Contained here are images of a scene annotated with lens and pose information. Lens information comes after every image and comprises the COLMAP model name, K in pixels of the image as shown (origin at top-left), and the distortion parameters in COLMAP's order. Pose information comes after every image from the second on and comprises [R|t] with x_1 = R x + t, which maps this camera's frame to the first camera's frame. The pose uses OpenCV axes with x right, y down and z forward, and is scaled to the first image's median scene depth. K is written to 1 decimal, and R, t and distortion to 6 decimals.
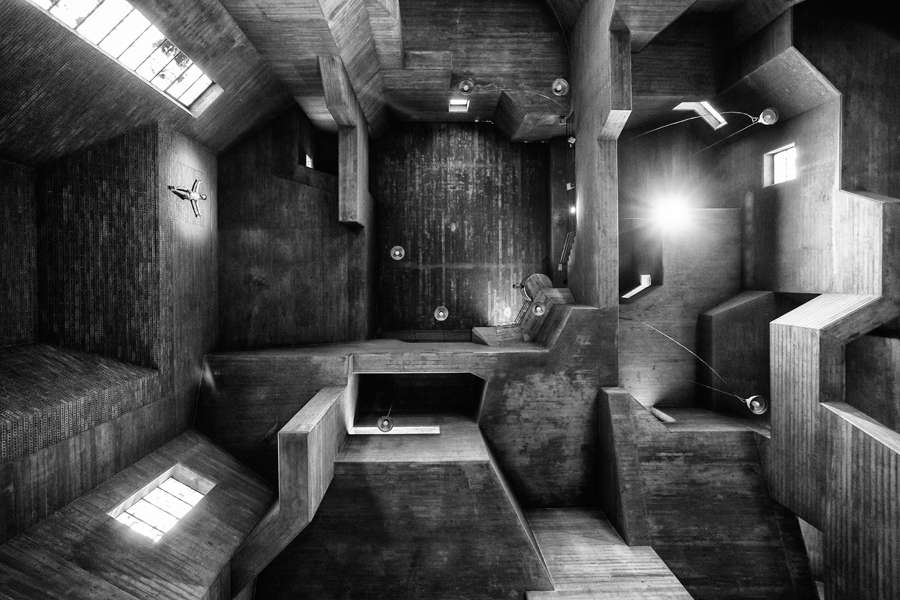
lens RADIAL K [[478.5, 0, 450.0], [0, 478.5, 300.0], [0, 0, 1]] dist [0.002914, 0.001327]
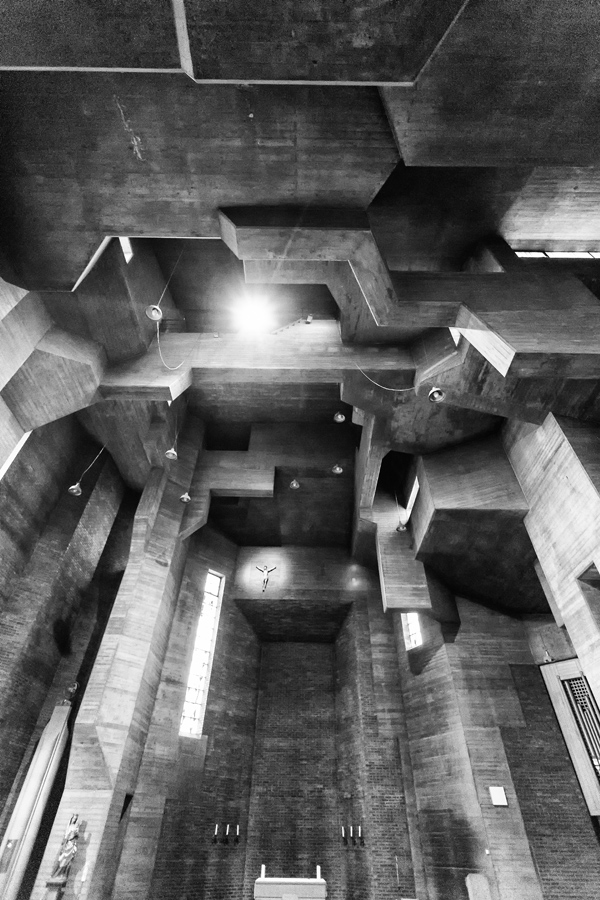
lens RADIAL K [[478.5, 0, 325.4], [0, 478.5, 450.1], [0, 0, 1]] dist [0.002914, 0.001327]
pose [[0.051877, -0.617435, -0.784909, 1.248549], [0.998331, 0.052044, 0.025042, -0.049472], [0.025388, -0.784898, 0.619105, 0.200521]]
